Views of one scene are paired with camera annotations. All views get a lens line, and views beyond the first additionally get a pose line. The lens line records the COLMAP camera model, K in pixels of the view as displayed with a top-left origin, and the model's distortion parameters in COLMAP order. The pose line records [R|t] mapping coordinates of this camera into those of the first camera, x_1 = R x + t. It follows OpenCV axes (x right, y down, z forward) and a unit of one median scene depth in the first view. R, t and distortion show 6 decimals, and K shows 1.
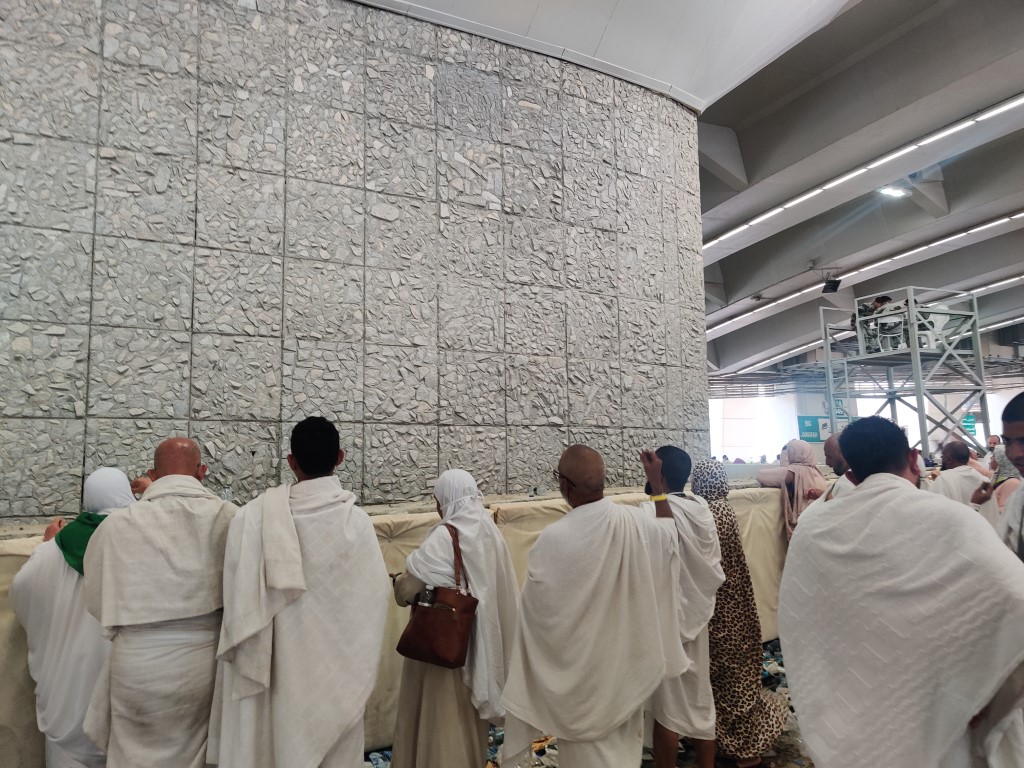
lens RADIAL K [[794.7, 0, 512.0], [0, 794.7, 384.0], [0, 0, 1]] dist [0.057043, -0.057337]
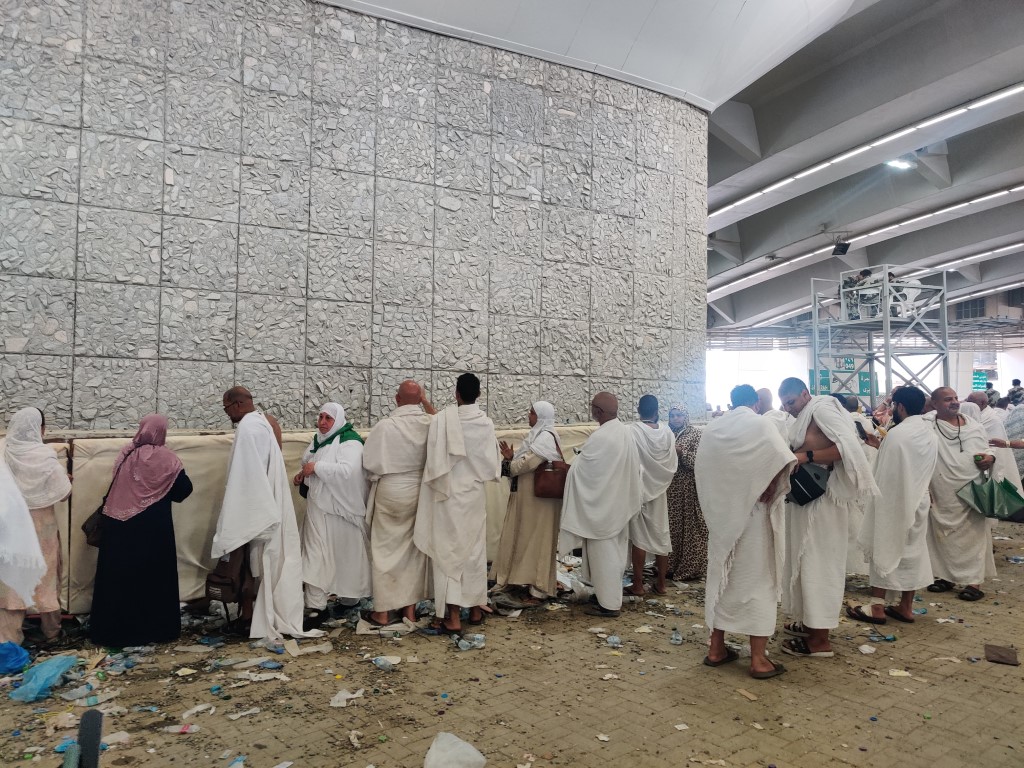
lens RADIAL K [[814.5, 0, 512.0], [0, 814.5, 384.0], [0, 0, 1]] dist [0.109534, -0.073113]
pose [[0.999473, 0.026943, -0.018084, -0.024301], [-0.025642, 0.997308, 0.068696, -0.018133], [0.019886, -0.068196, 0.997474, -0.250737]]
